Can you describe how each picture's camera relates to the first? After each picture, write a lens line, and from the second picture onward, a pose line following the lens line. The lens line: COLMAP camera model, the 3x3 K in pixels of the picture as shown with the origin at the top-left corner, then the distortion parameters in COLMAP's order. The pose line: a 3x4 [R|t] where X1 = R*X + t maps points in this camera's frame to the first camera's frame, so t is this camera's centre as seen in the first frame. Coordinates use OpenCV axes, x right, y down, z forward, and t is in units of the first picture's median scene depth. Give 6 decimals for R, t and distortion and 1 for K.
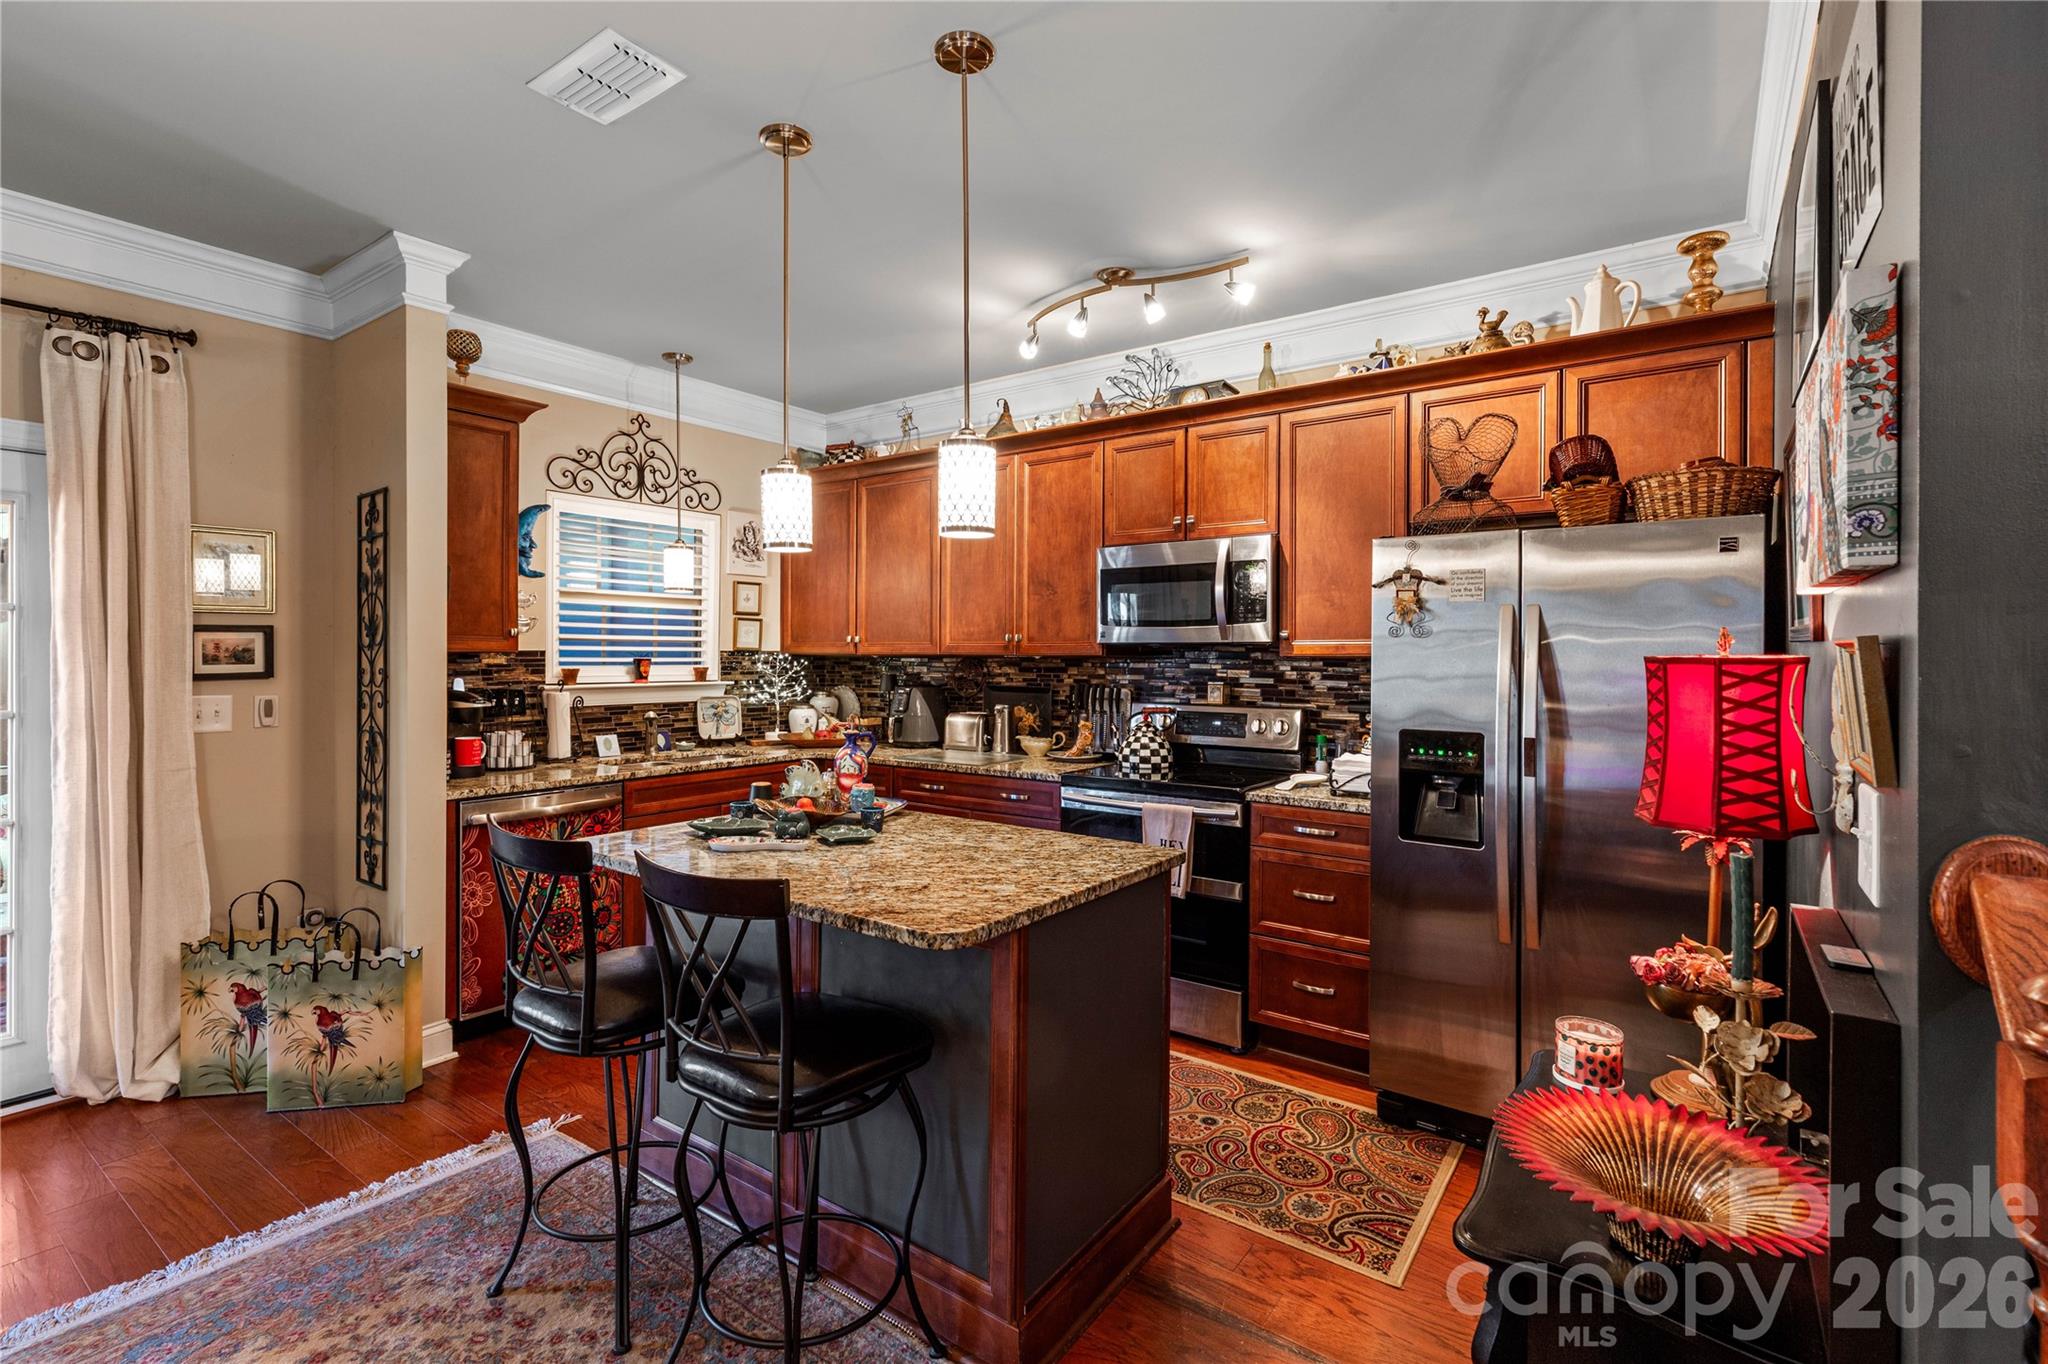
lens RADIAL K [[936.5, 0, 1026.4], [0, 936.5, 655.3], [0, 0, 1]] dist [0.007589, -0.001833]
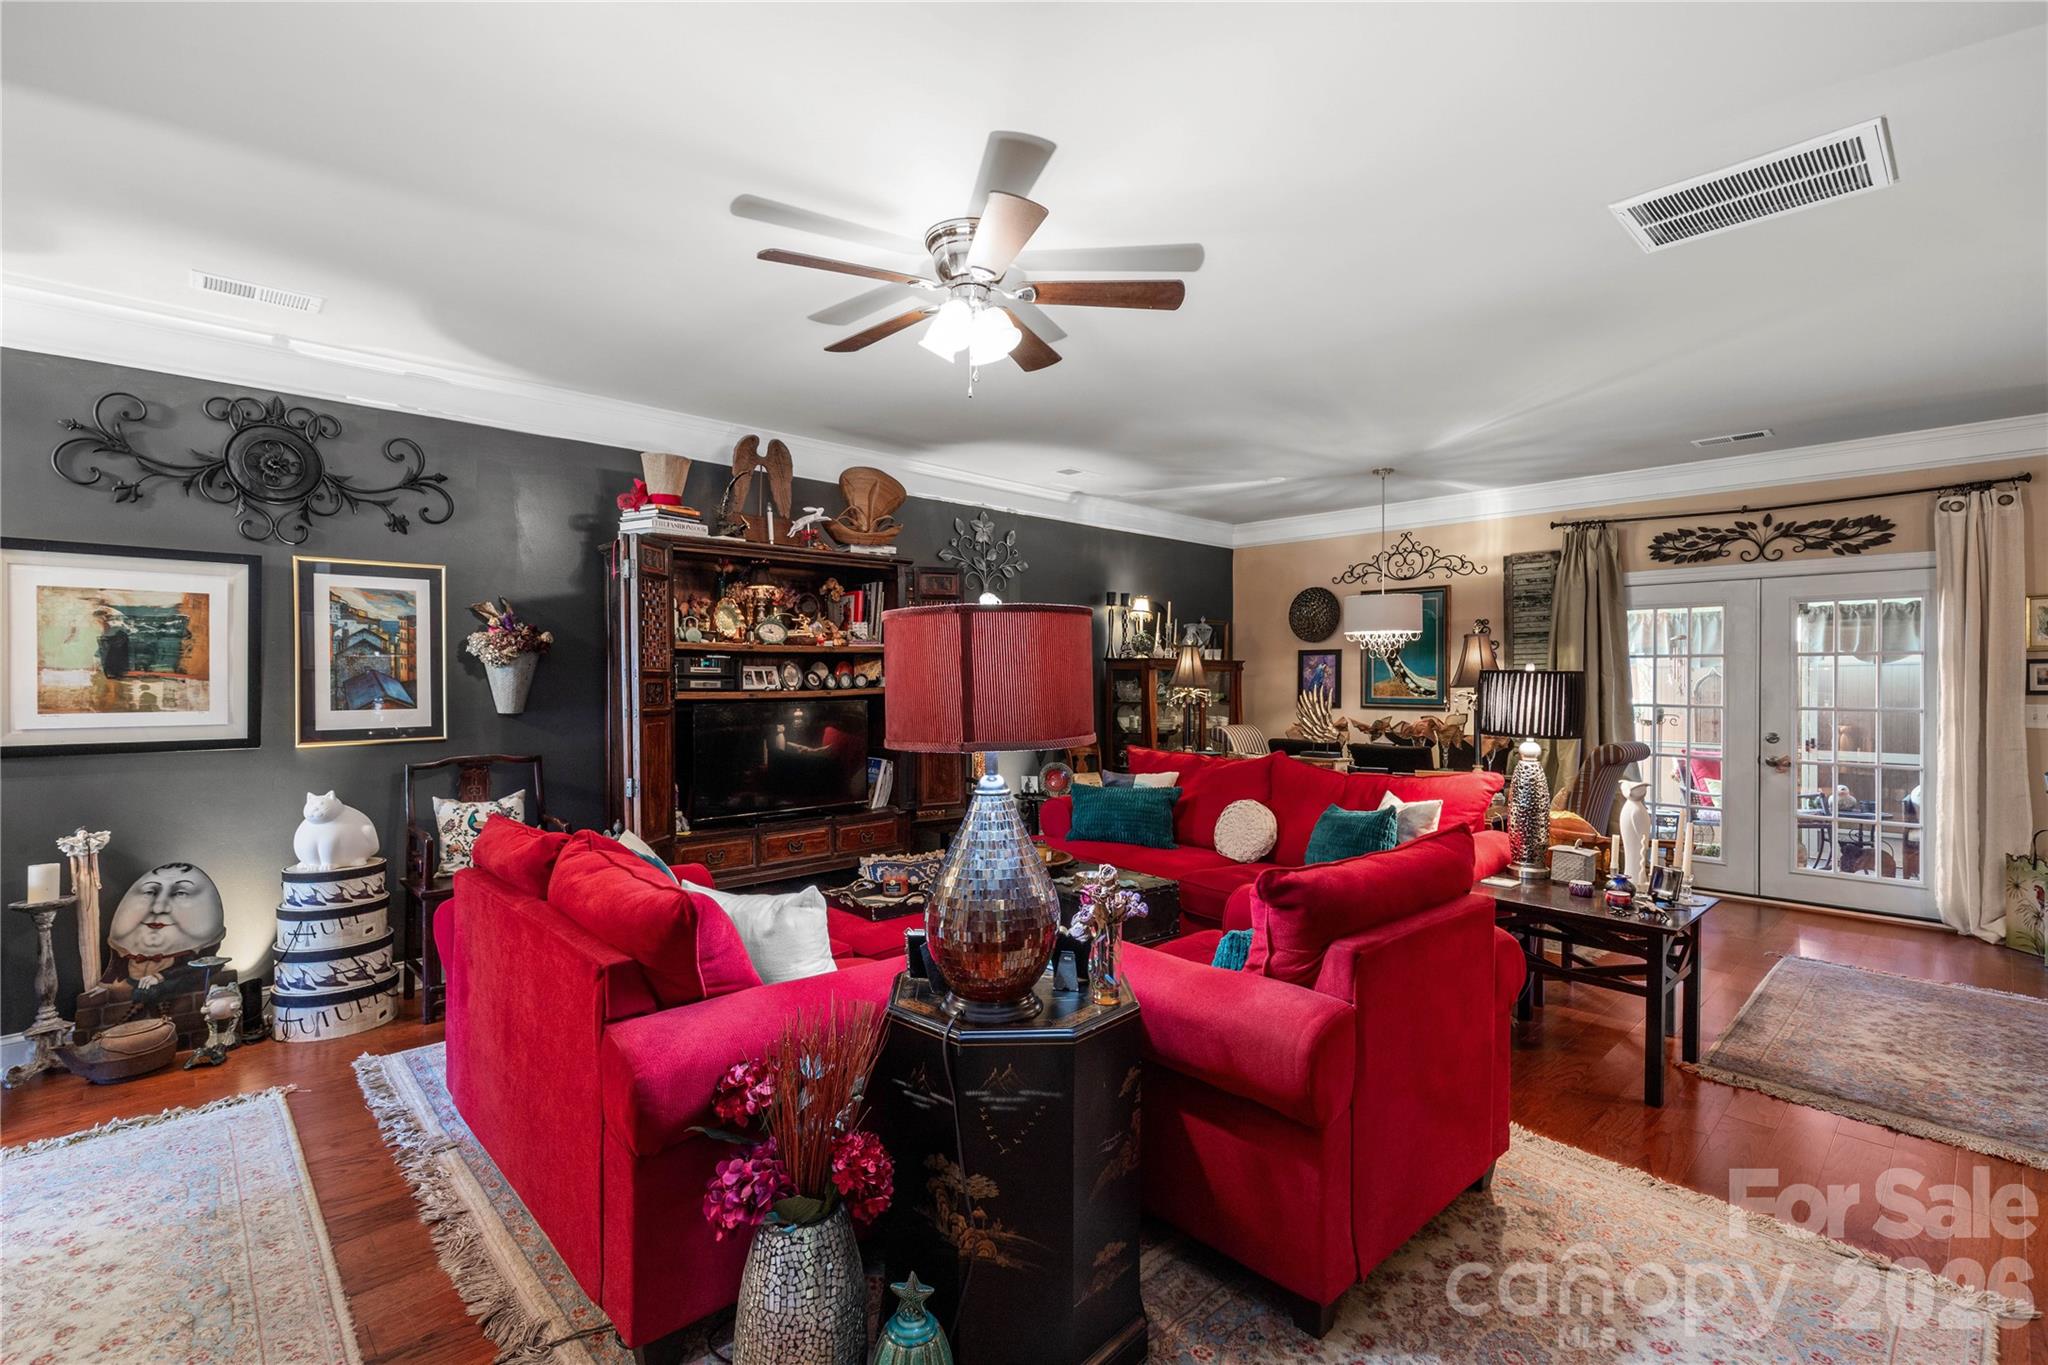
lens RADIAL K [[936.5, 0, 1018.9], [0, 936.5, 682.3], [0, 0, 1]] dist [0.007589, -0.001833]
pose [[-0.178199, -0.000366, -0.983994, 0.863343], [-0.002914, 0.999996, 0.000156, 0.009860], [0.983990, 0.002895, -0.178199, -0.340046]]
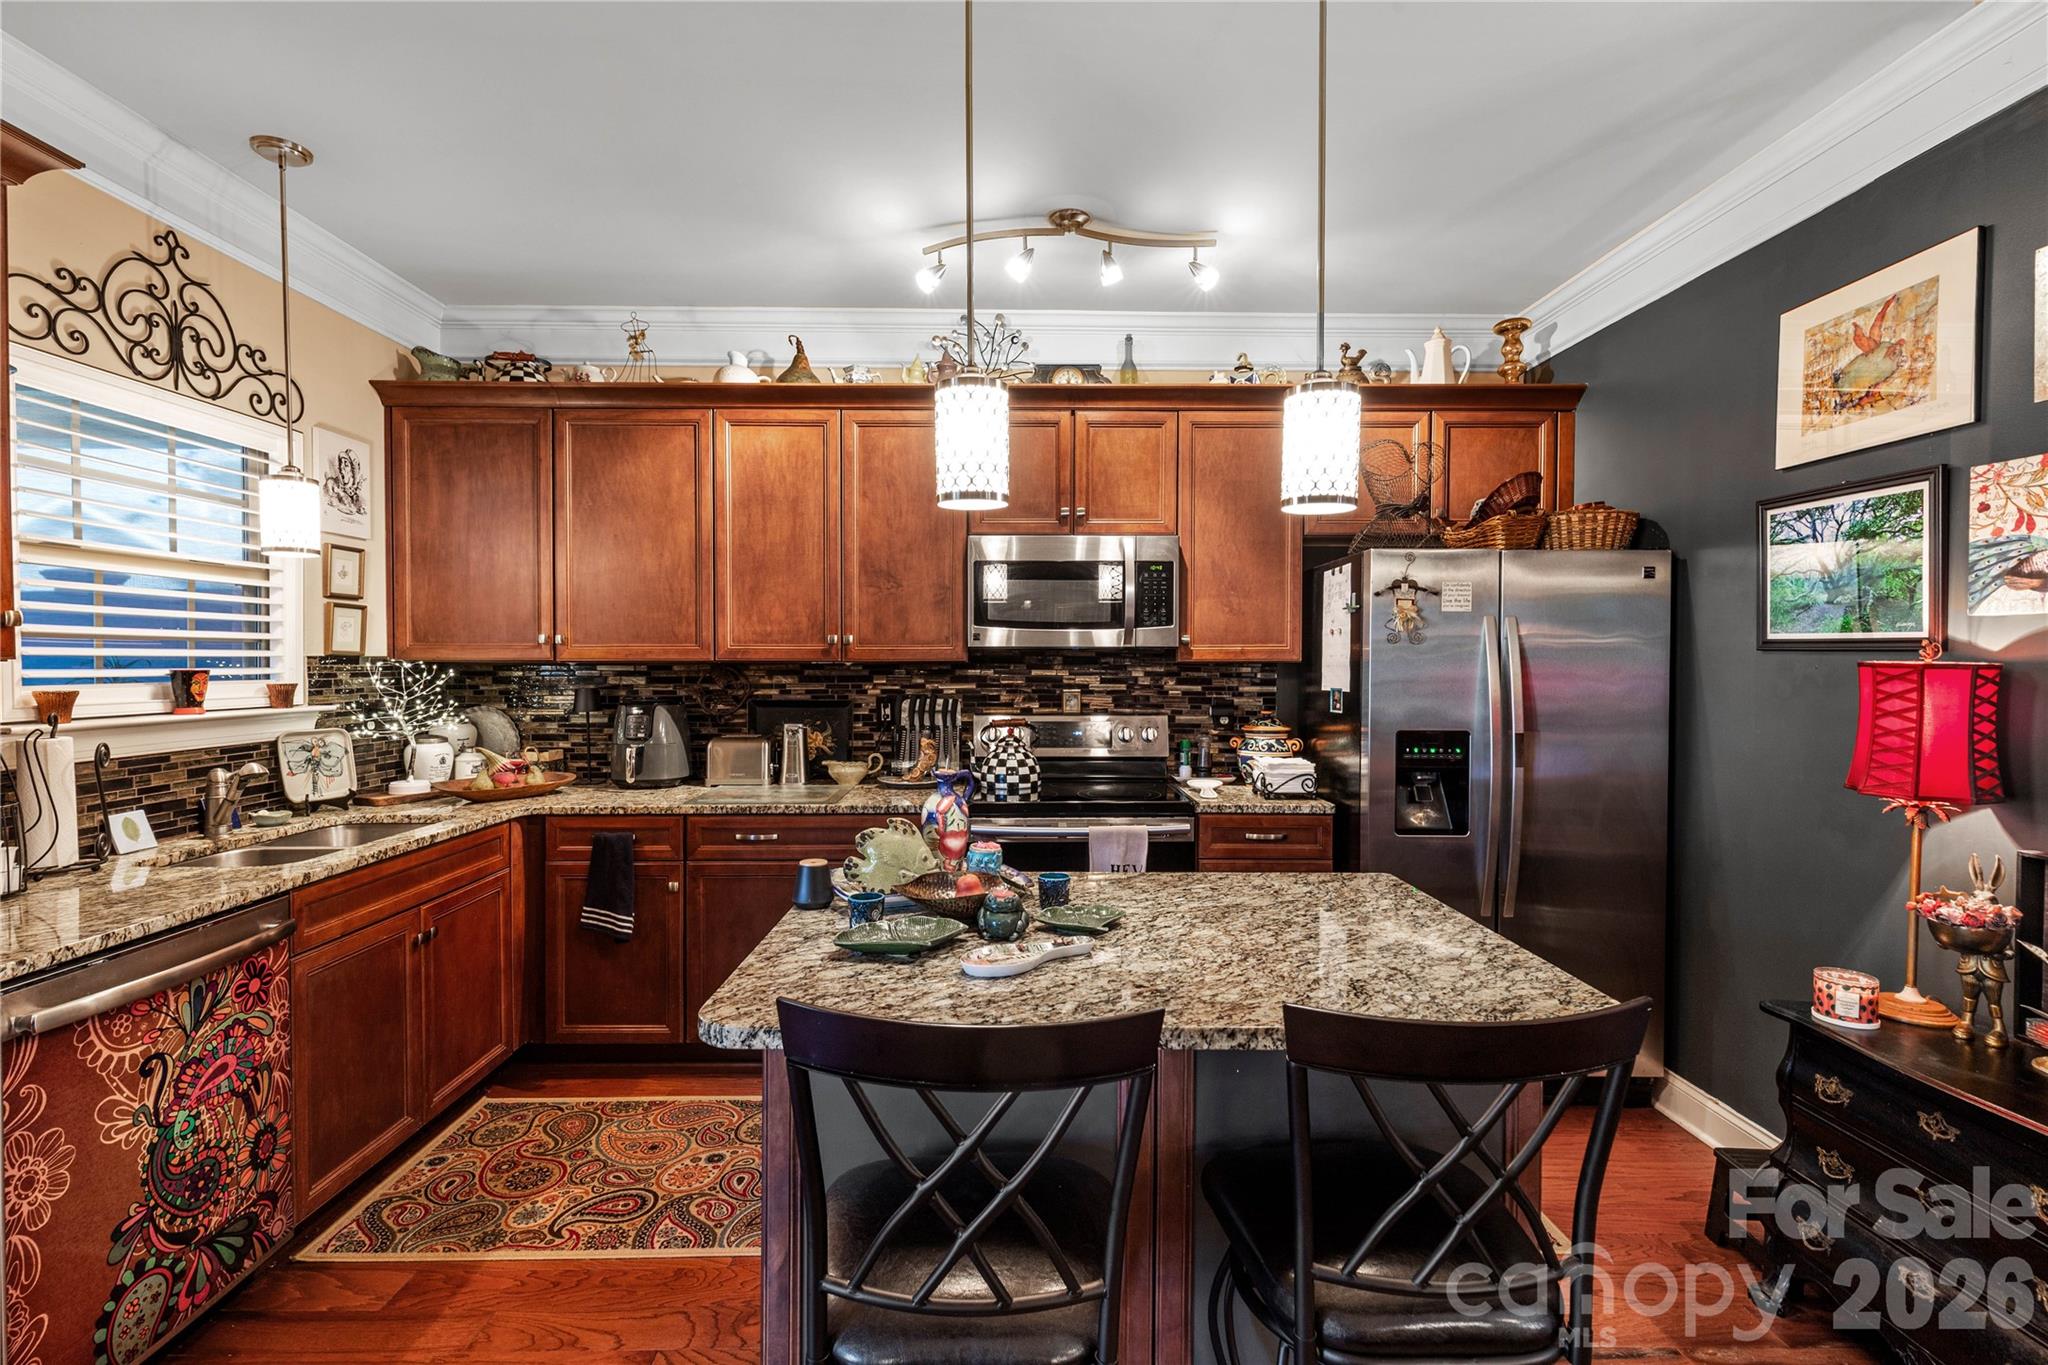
lens RADIAL K [[936.5, 0, 1026.5], [0, 936.5, 678.1], [0, 0, 1]] dist [0.007589, -0.001833]
pose [[0.801503, -0.015952, 0.597778, -0.442027], [0.002702, 0.999731, 0.023055, -0.004717], [-0.597985, -0.016863, 0.801330, 0.316464]]
